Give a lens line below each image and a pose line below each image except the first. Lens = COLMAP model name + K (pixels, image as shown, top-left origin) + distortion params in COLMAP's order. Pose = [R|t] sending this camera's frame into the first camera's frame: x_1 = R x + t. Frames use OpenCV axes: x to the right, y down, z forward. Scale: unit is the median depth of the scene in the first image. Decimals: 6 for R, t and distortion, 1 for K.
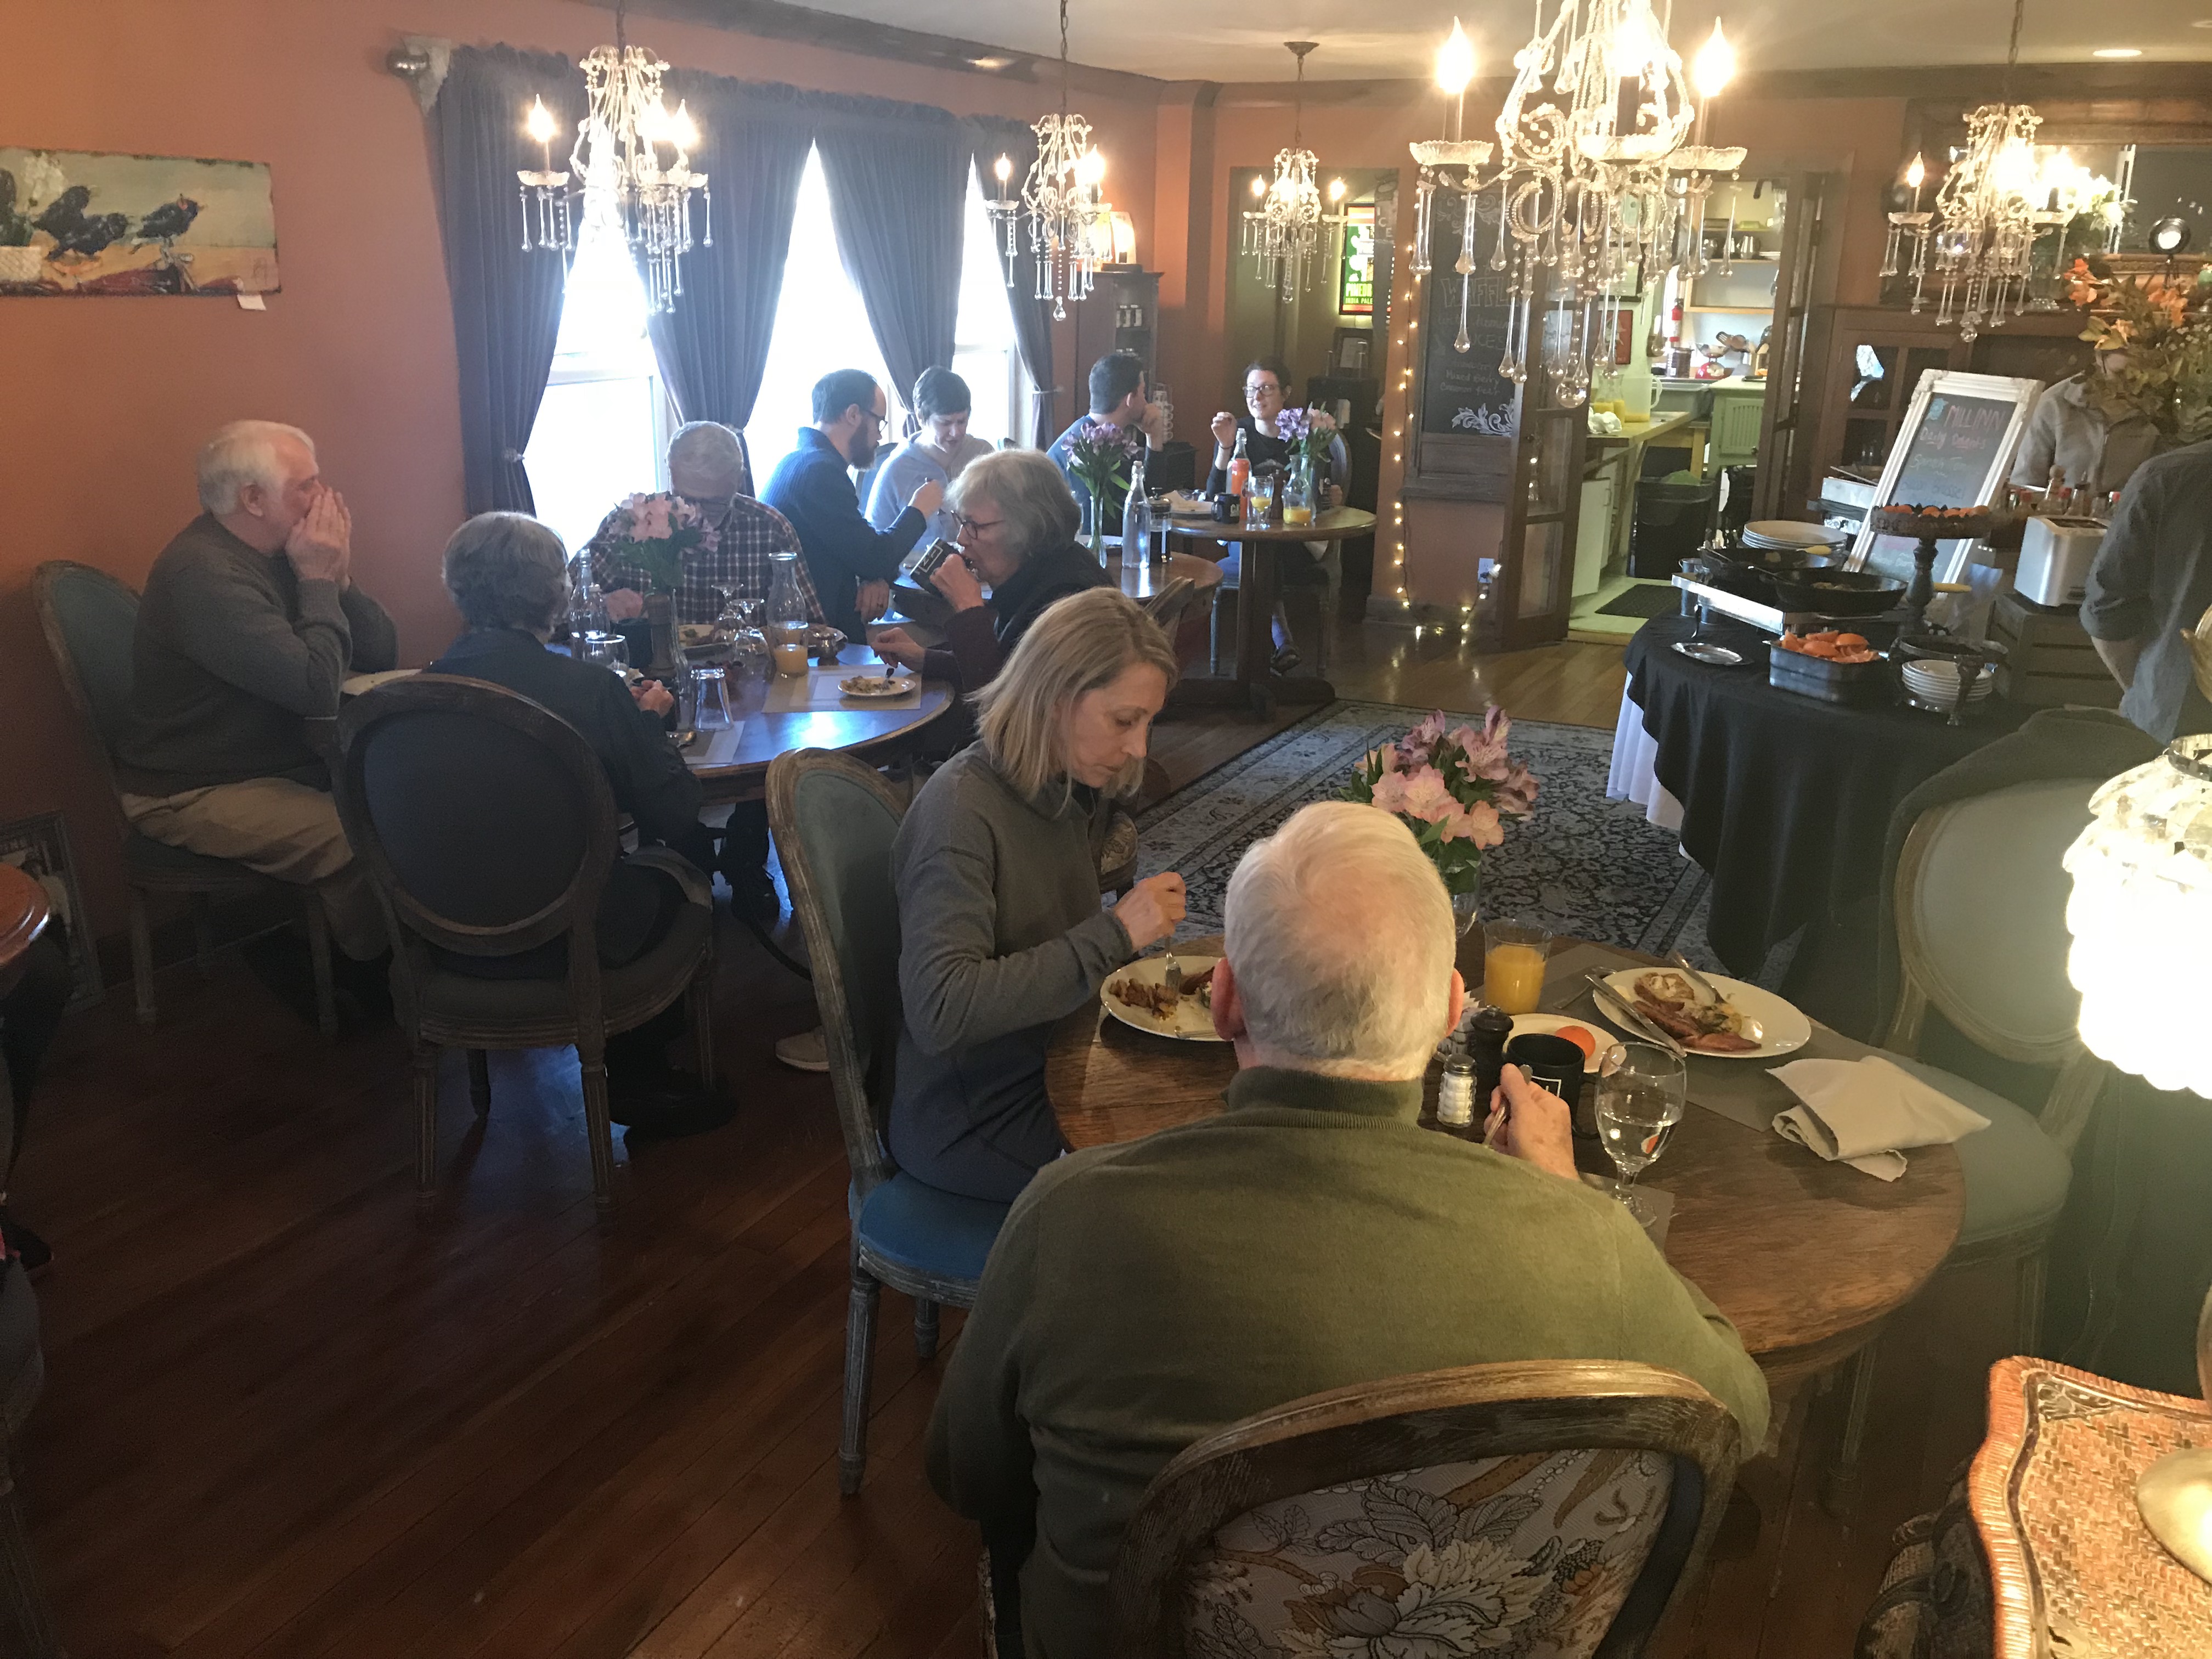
lens RADIAL K [[1809.8, 0, 1106.0], [0, 1809.8, 829.5], [0, 0, 1]] dist [0.049503, -0.070036]
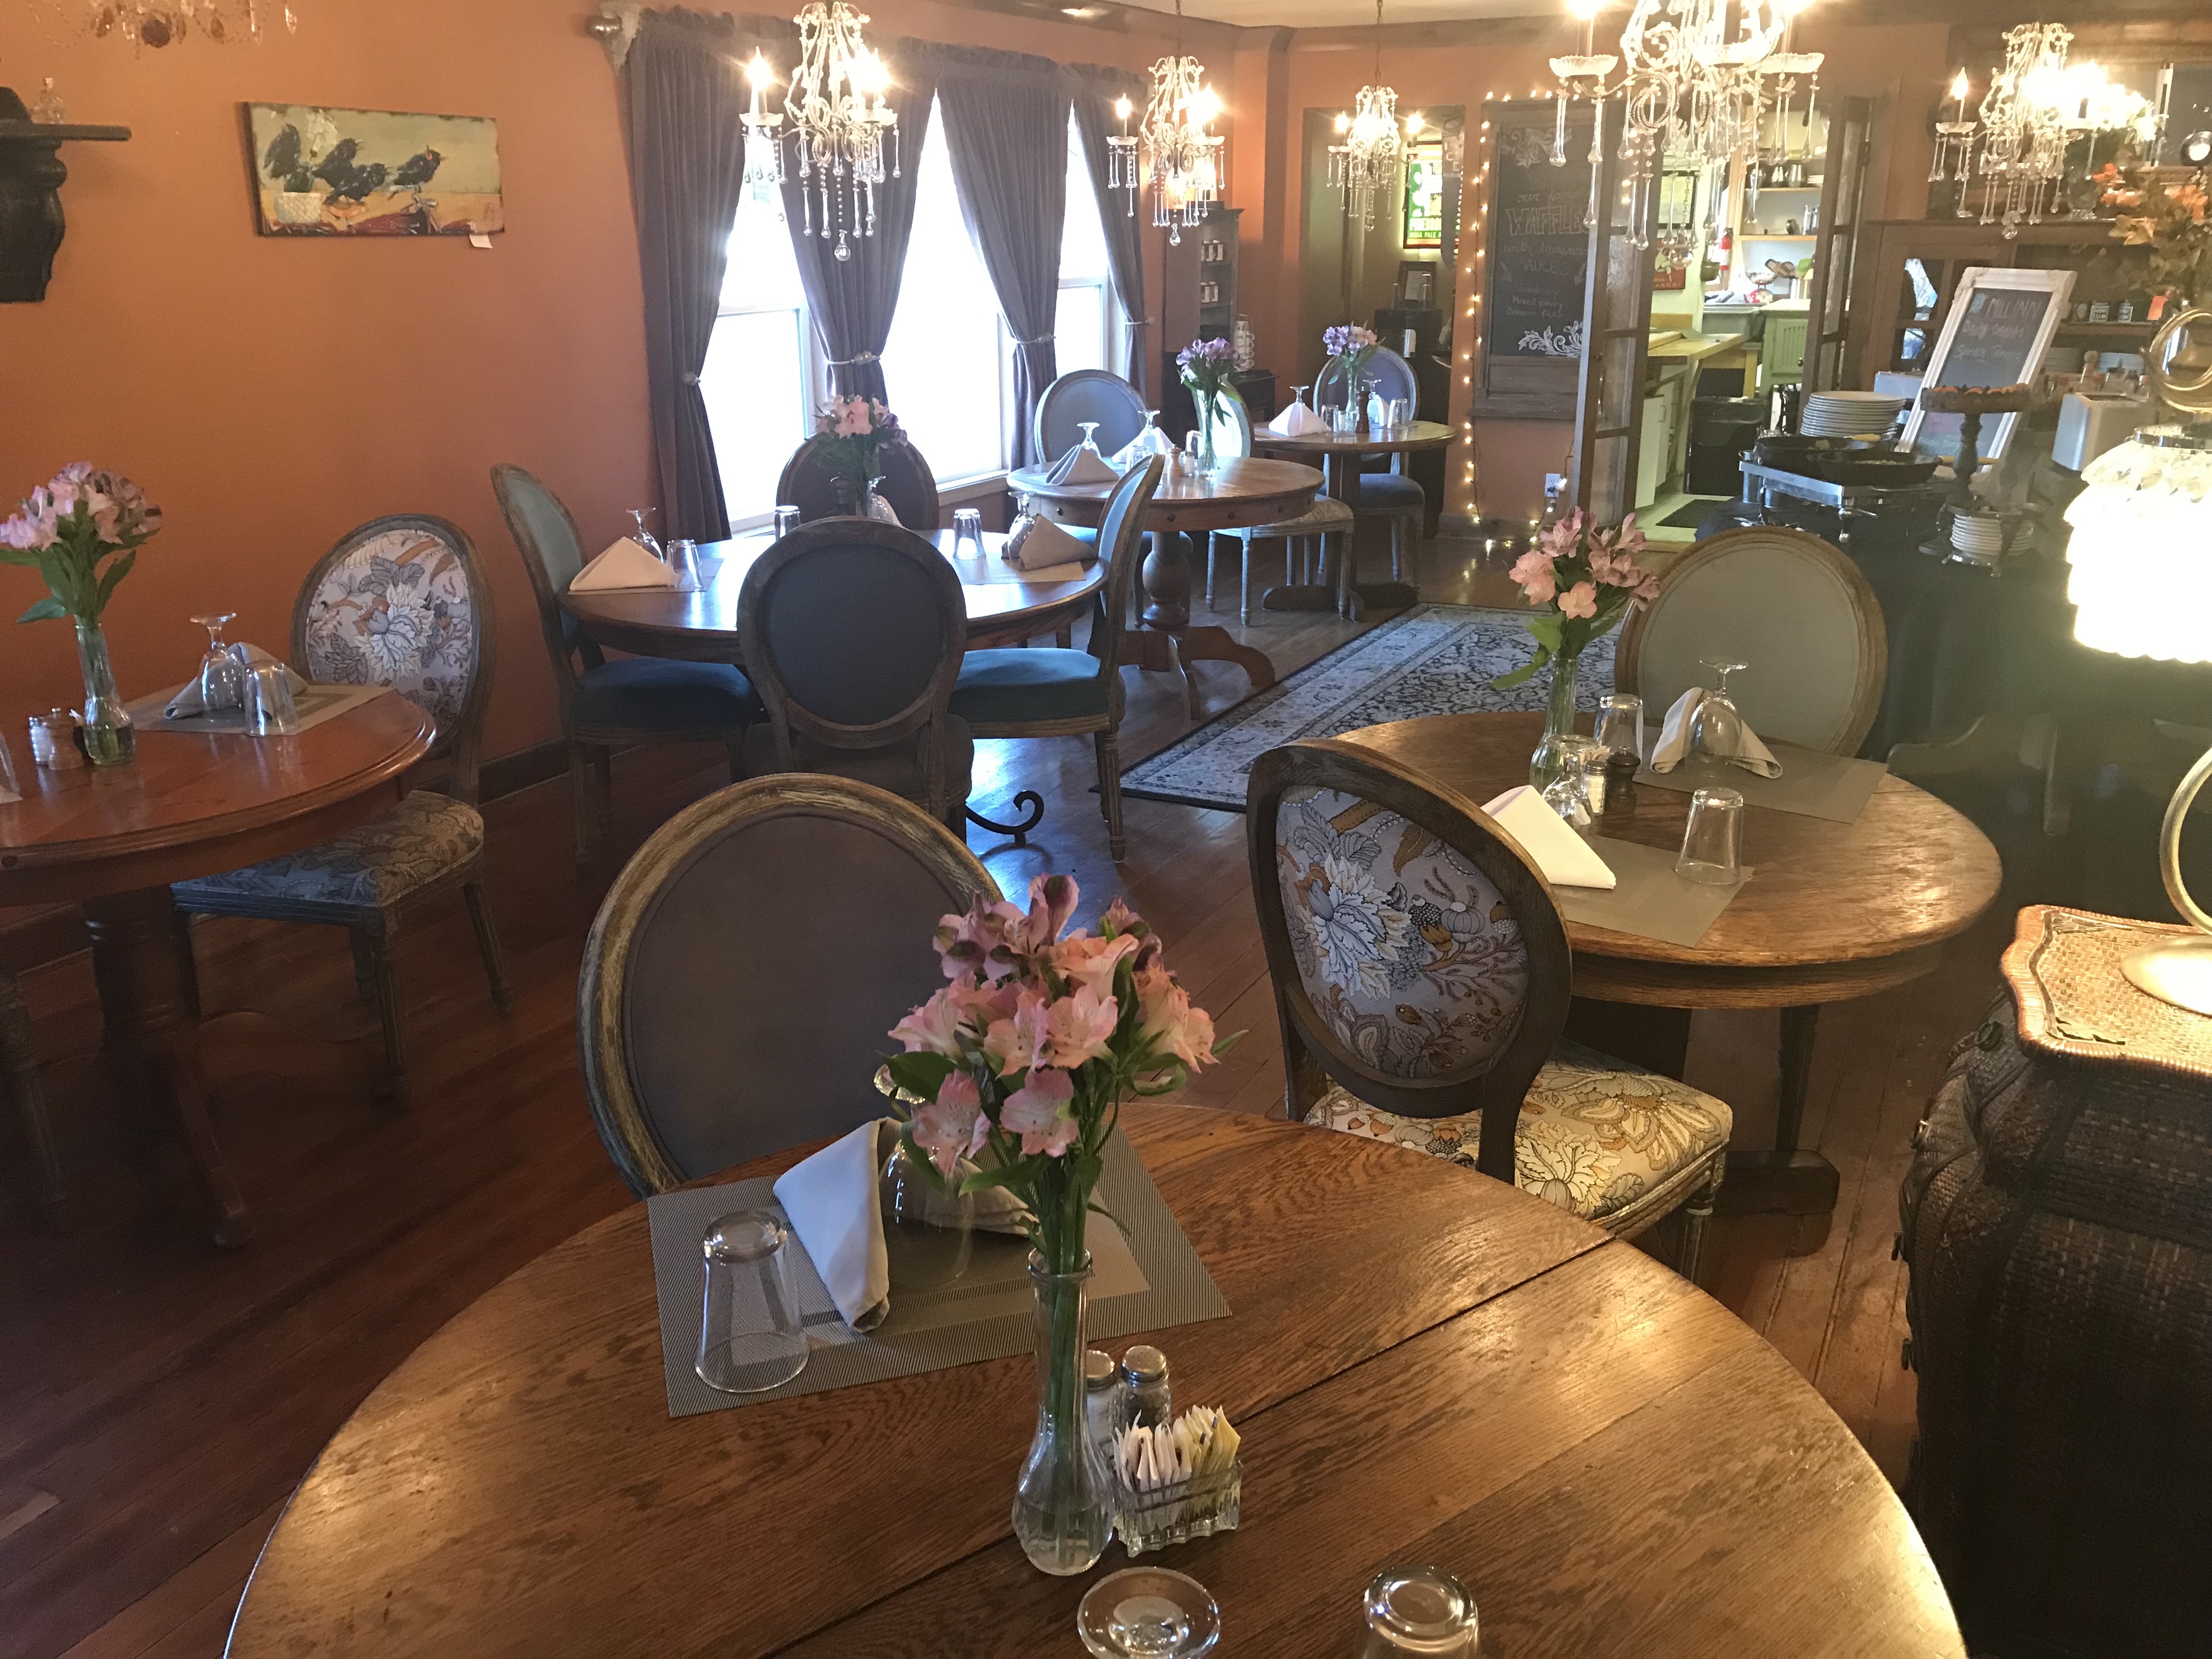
lens RADIAL K [[1807.6, 0, 1106.0], [0, 1807.6, 829.5], [0, 0, 1]] dist [0.013768, -0.011292]
pose [[0.999574, -0.016762, -0.023881, -0.046207], [0.017312, 0.999585, 0.023018, 0.046494], [0.023486, -0.023421, 0.999450, -0.103054]]
